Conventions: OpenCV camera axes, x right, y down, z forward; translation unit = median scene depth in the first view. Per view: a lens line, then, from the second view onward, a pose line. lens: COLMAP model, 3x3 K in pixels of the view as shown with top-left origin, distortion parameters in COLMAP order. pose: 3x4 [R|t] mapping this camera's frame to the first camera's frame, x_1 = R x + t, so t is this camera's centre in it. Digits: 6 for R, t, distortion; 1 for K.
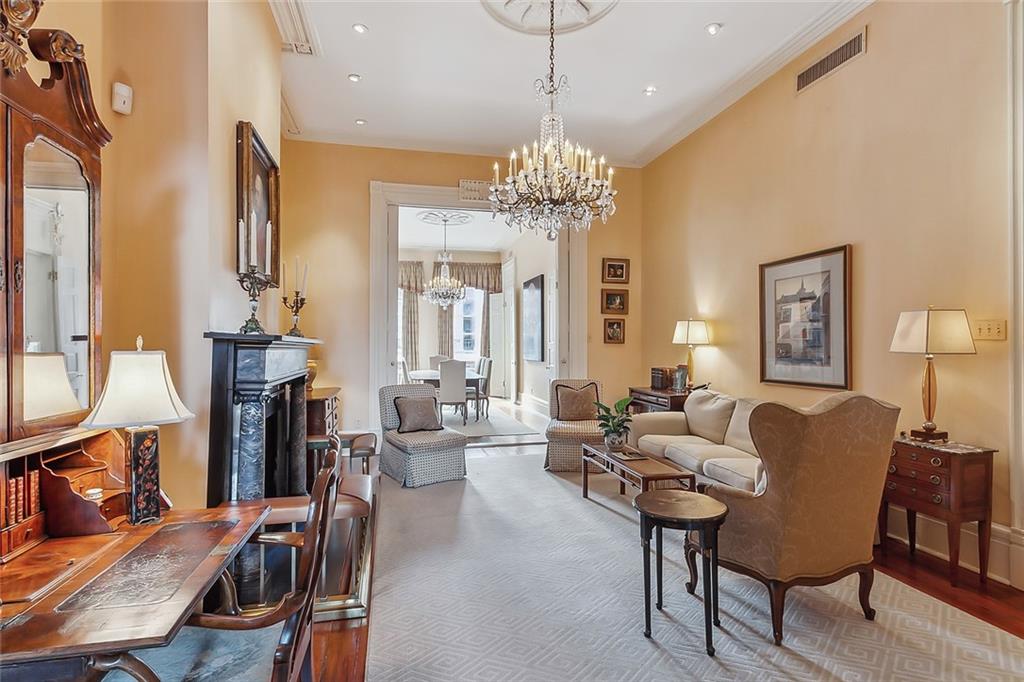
lens RADIAL K [[501.5, 0, 510.0], [0, 501.5, 345.5], [0, 0, 1]] dist [-0.002840, -0.000791]
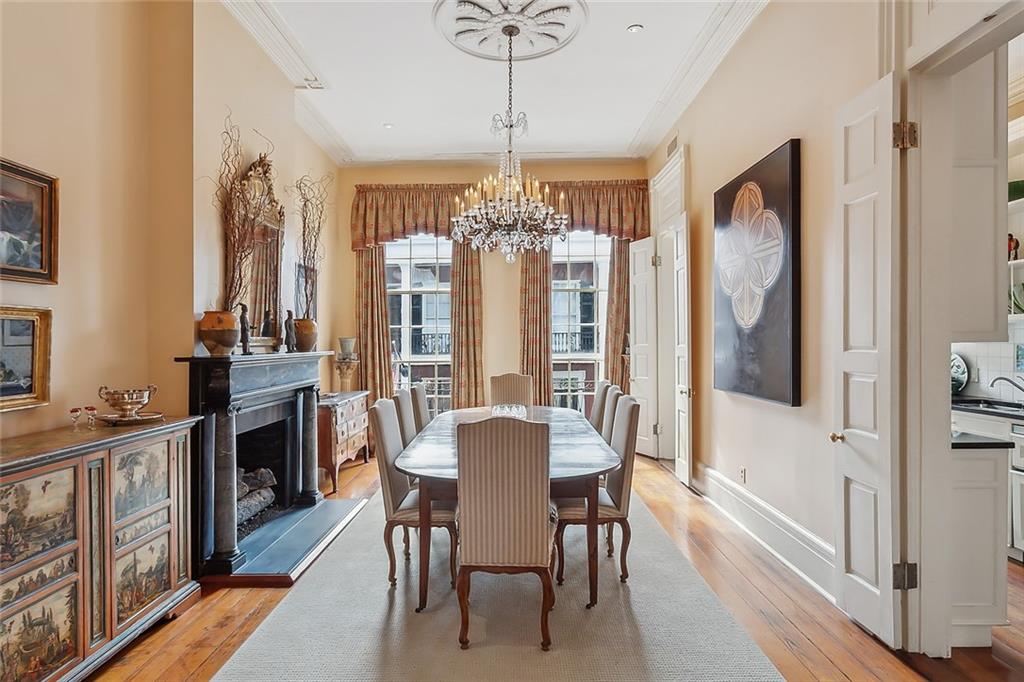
lens RADIAL K [[573.8, 0, 509.8], [0, 573.8, 343.6], [0, 0, 1]] dist [-0.003419, -0.000543]
pose [[0.974050, -0.002635, -0.226316, -0.030699], [0.004823, 0.999947, 0.009113, -0.012645], [0.226280, -0.009968, 0.974011, 0.578714]]
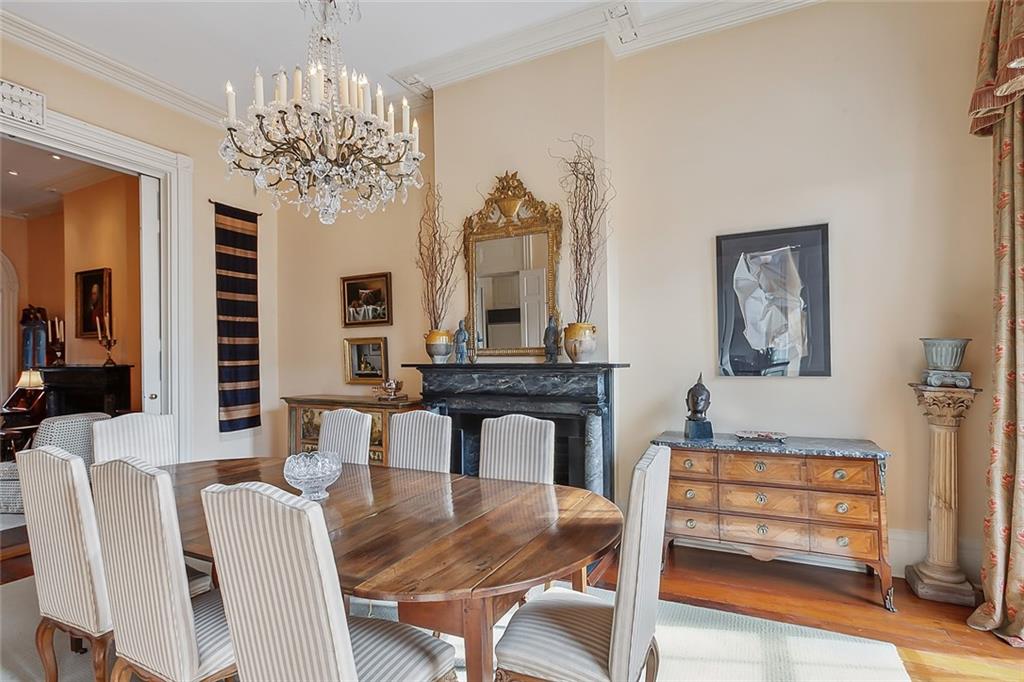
lens RADIAL K [[501.5, 0, 507.8], [0, 501.5, 356.1], [0, 0, 1]] dist [-0.002840, -0.000791]
pose [[-0.624983, 0.015764, -0.780480, -0.005831], [0.021005, 0.999774, 0.003373, -0.009871], [0.780356, -0.014286, -0.625172, 1.043061]]
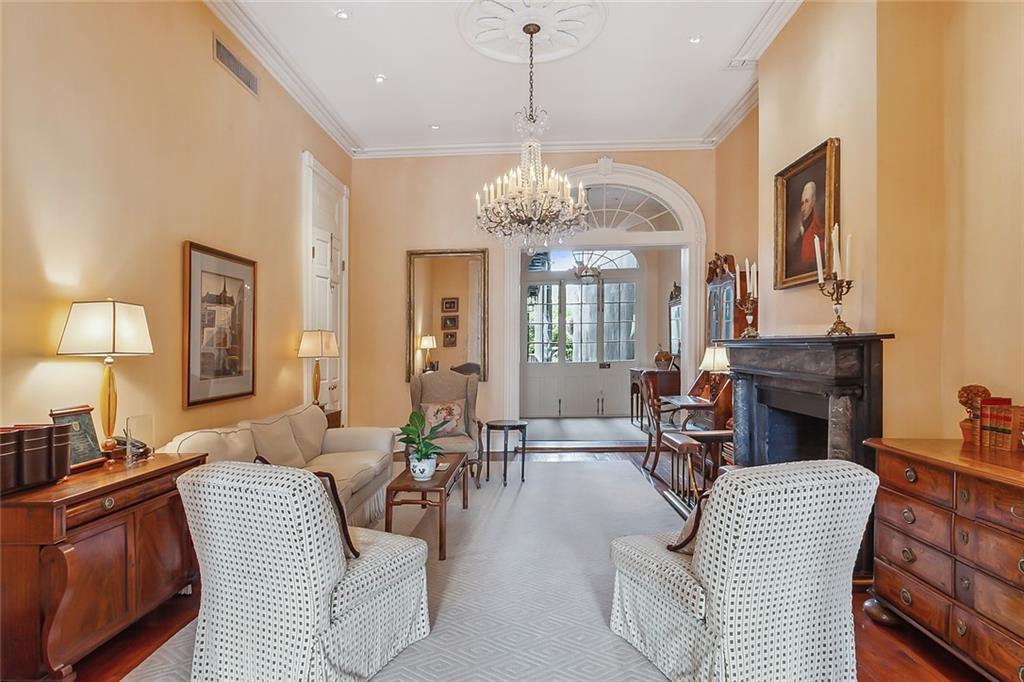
lens RADIAL K [[534.9, 0, 509.4], [0, 534.9, 346.0], [0, 0, 1]] dist [0.016017, 0.000323]
pose [[-0.968038, 0.009201, 0.250633, -0.056861], [0.008058, 0.999952, -0.005586, -0.002507], [-0.250673, -0.003388, -0.968066, 0.725714]]
